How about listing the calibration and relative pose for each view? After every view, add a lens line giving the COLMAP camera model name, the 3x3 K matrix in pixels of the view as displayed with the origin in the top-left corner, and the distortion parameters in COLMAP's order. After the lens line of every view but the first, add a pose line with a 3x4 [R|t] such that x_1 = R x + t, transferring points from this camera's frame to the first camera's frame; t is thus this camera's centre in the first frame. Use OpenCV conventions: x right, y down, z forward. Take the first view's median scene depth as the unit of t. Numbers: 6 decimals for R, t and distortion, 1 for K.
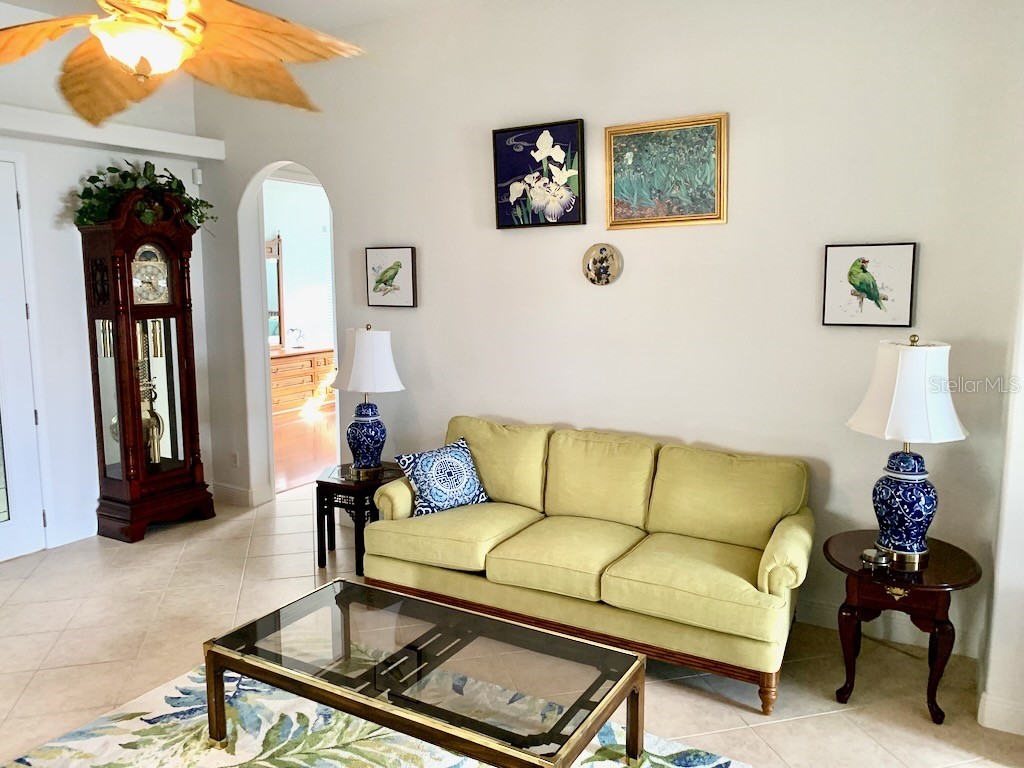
lens RADIAL K [[763.0, 0, 512.0], [0, 763.0, 384.0], [0, 0, 1]] dist [0.031514, -0.003579]
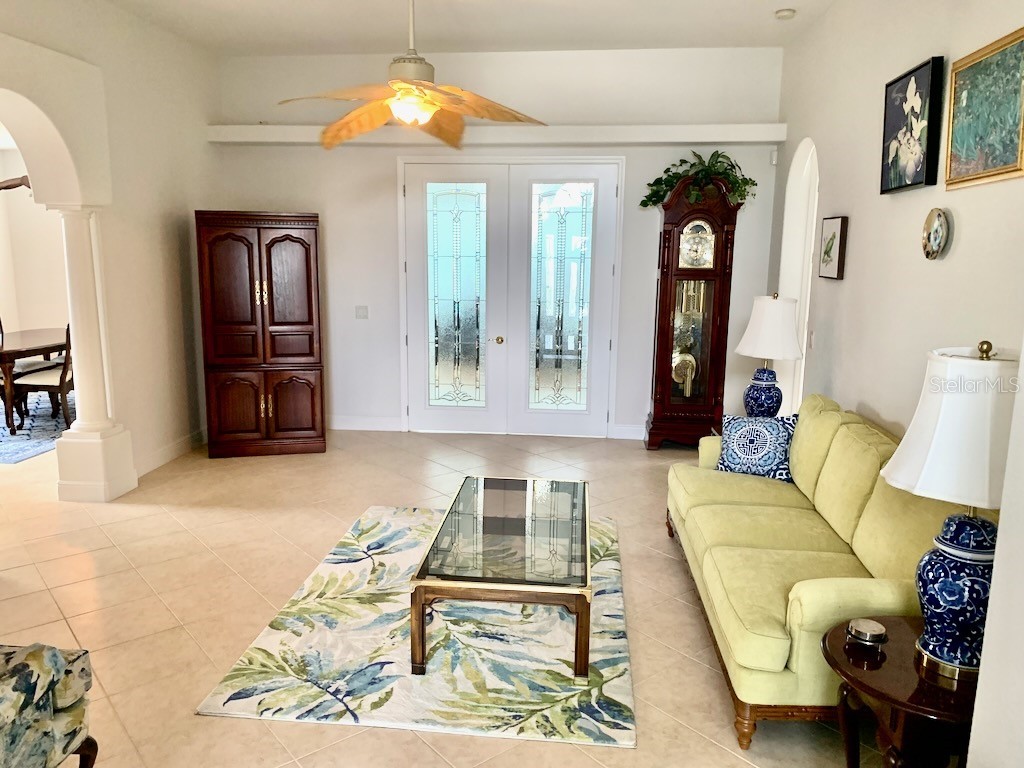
lens RADIAL K [[776.3, 0, 506.7], [0, 776.3, 379.1], [0, 0, 1]] dist [0.040290, -0.051561]
pose [[0.413527, 0.165938, -0.895243, 0.709909], [-0.143038, 0.982883, 0.116111, -0.038241], [0.899186, 0.080039, 0.430184, 0.254106]]
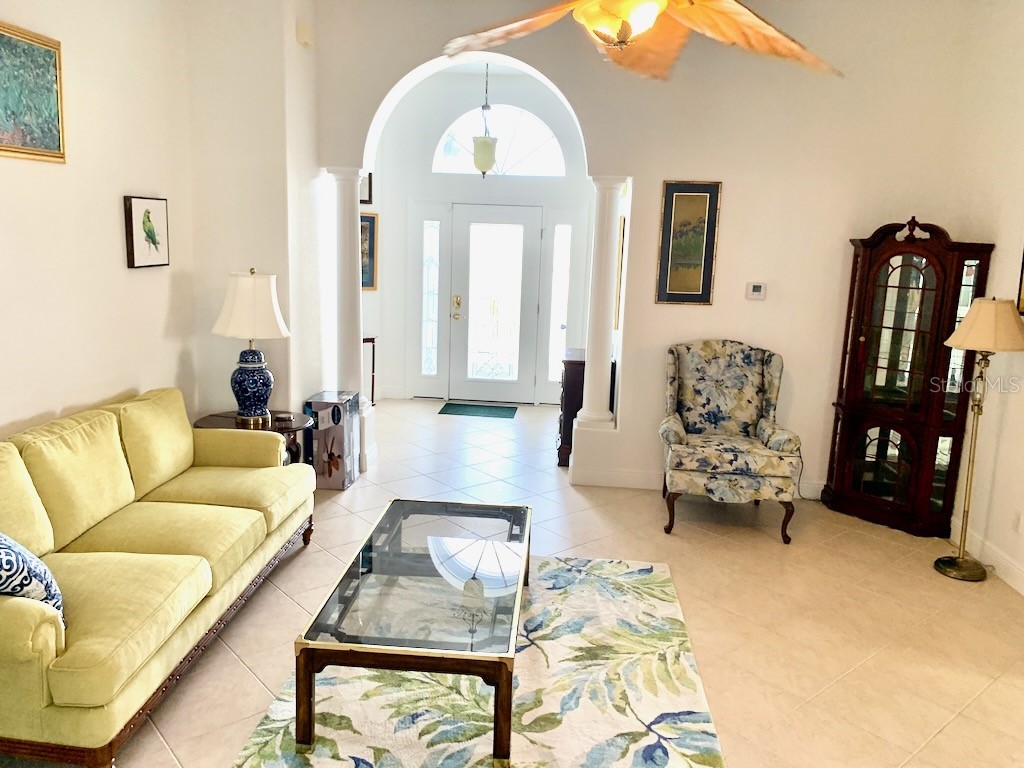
lens RADIAL K [[776.3, 0, 506.7], [0, 776.3, 379.1], [0, 0, 1]] dist [0.040290, -0.051561]
pose [[-0.431169, -0.178253, 0.884488, -0.773290], [0.095901, 0.965684, 0.241366, -0.127903], [-0.897160, 0.188893, -0.399278, 0.889313]]
